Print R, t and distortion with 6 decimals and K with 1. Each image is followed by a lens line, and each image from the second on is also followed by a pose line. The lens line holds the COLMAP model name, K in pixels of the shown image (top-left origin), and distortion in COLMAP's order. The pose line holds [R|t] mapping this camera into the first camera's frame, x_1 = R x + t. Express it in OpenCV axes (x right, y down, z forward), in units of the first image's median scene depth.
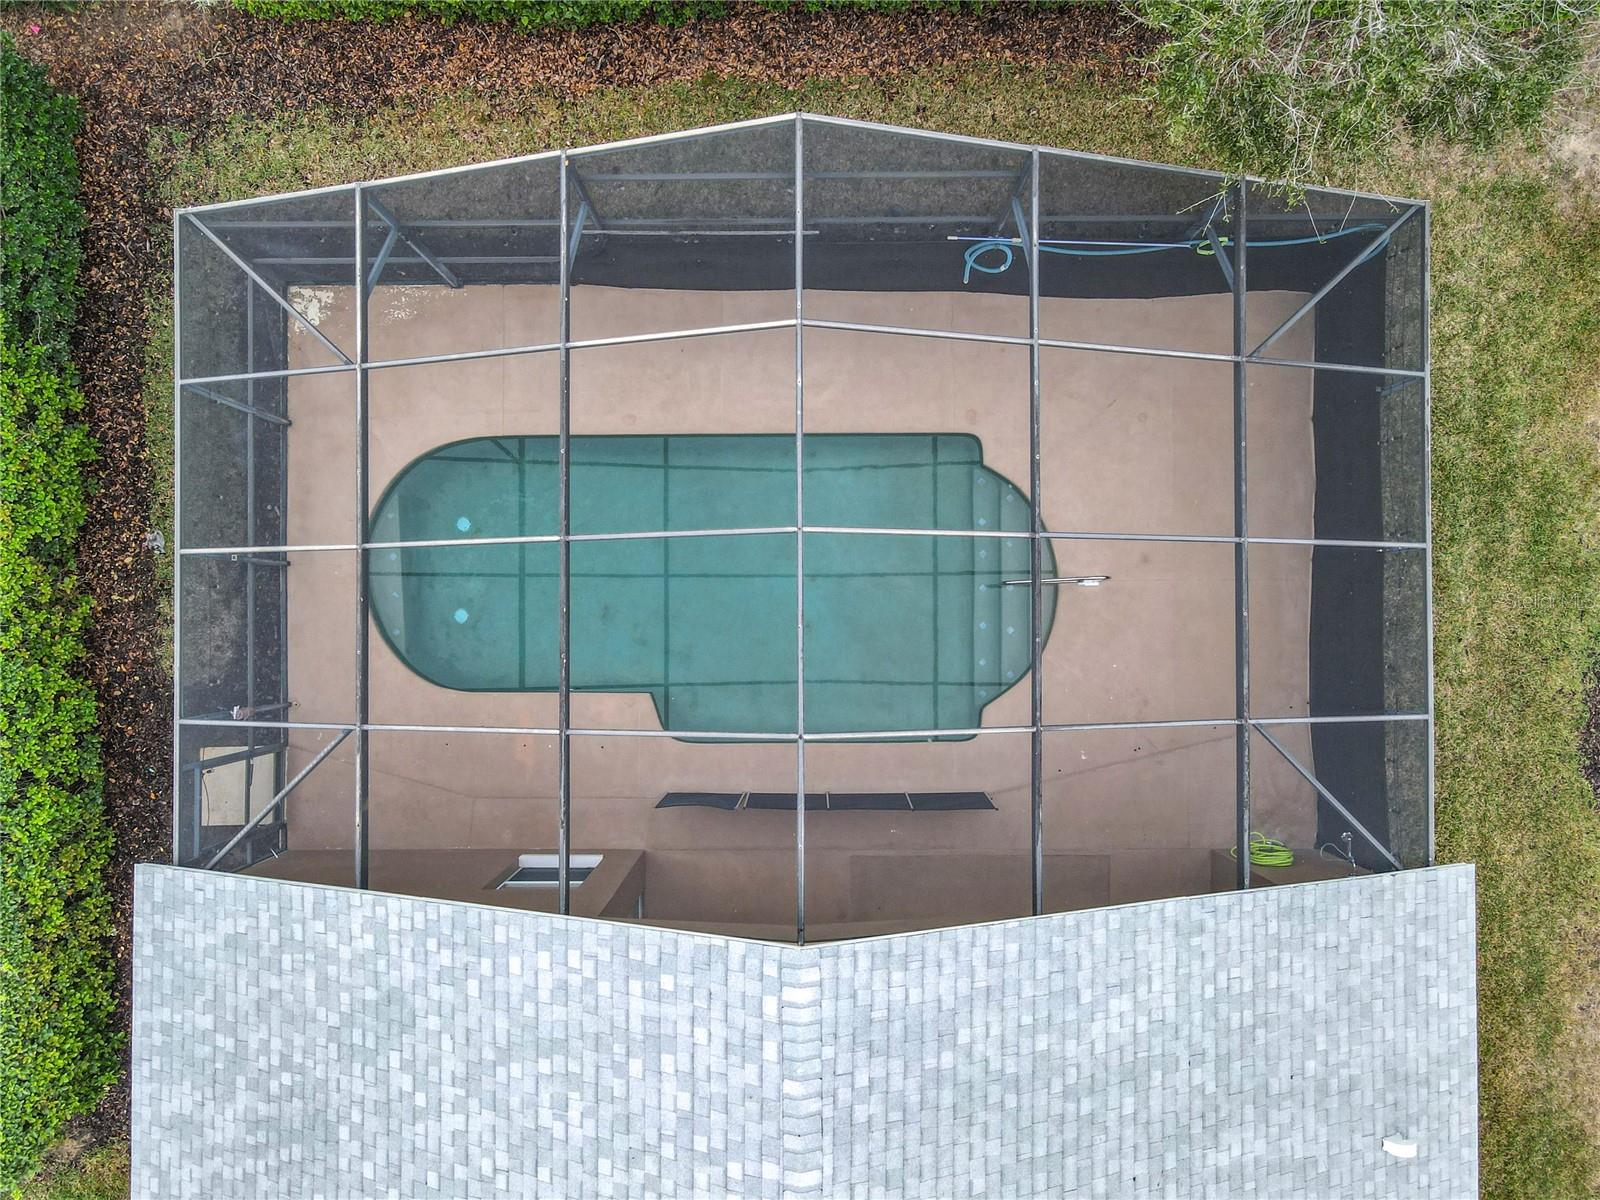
lens RADIAL K [[1234.7, 0, 800.0], [0, 1234.7, 600.0], [0, 0, 1]] dist [0.013172, 0.001512]
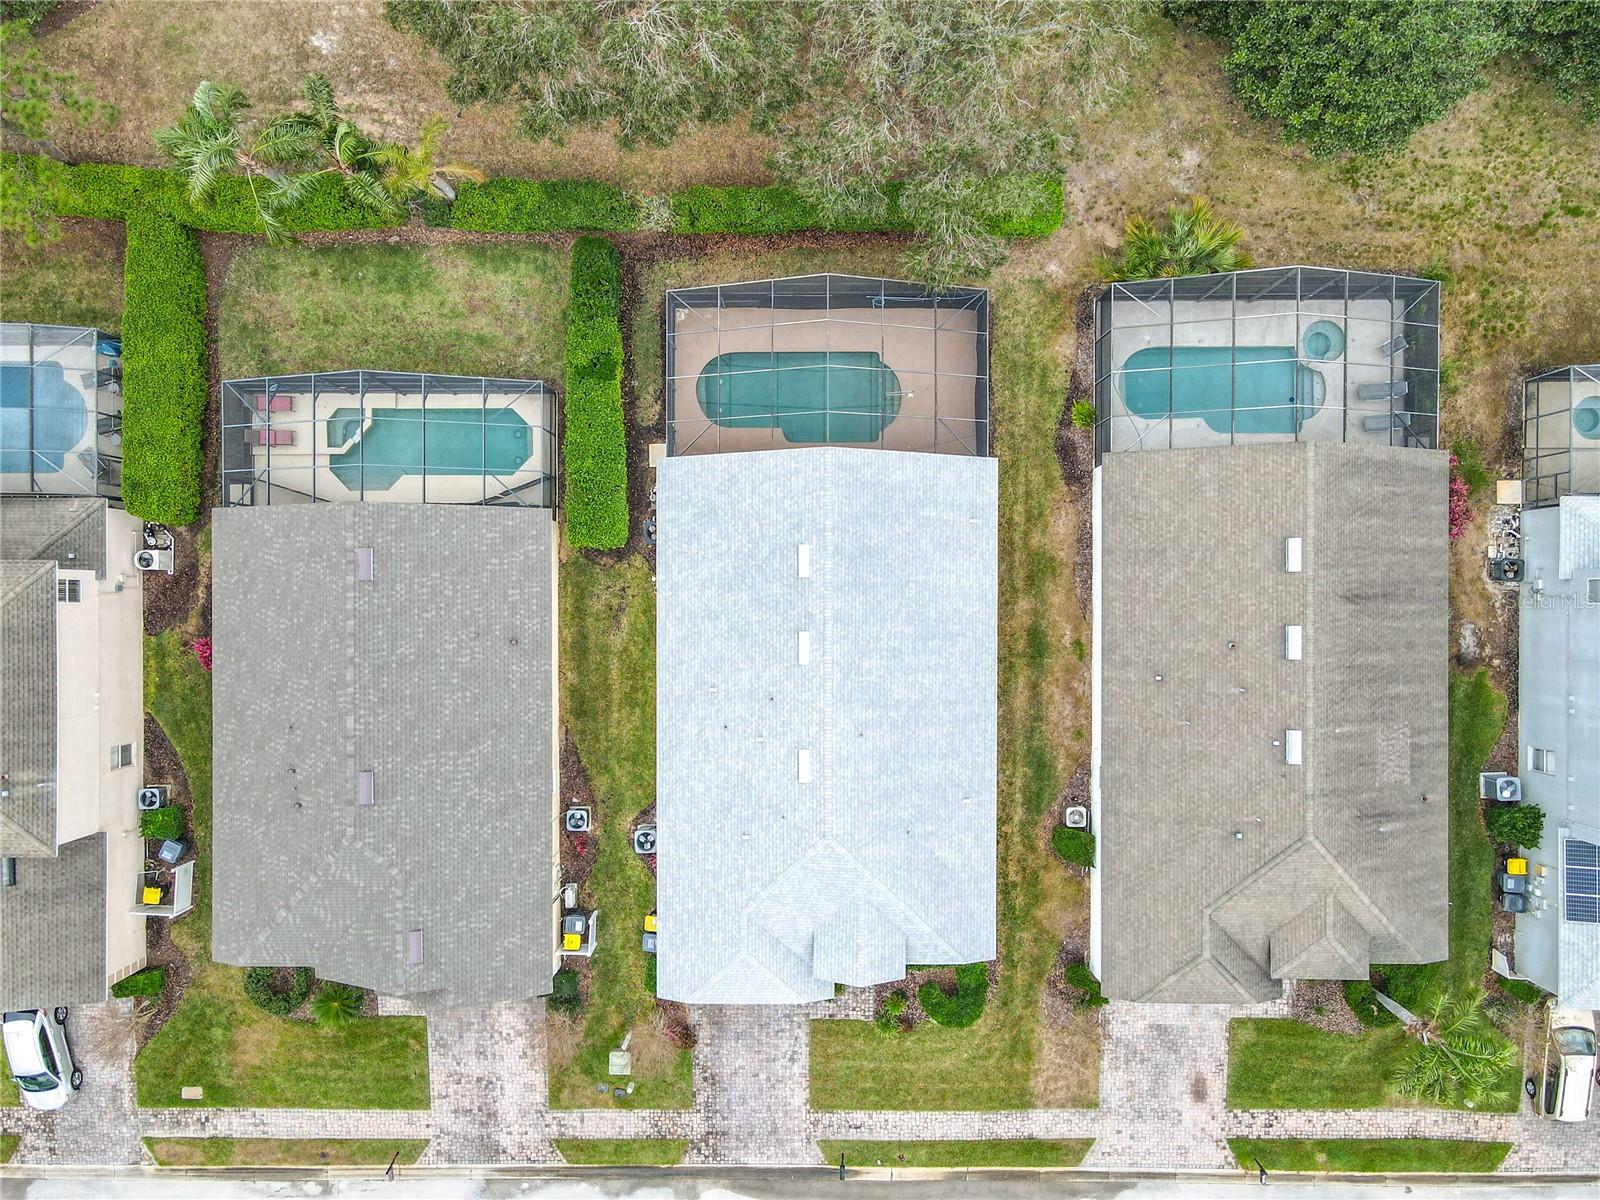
lens RADIAL K [[1234.7, 0, 800.0], [0, 1234.7, 600.0], [0, 0, 1]] dist [0.013172, 0.001512]
pose [[0.999989, 0.003021, -0.003474, -0.057857], [-0.002993, 0.999964, 0.007900, 0.528170], [0.003498, -0.007889, 0.999963, -2.436442]]
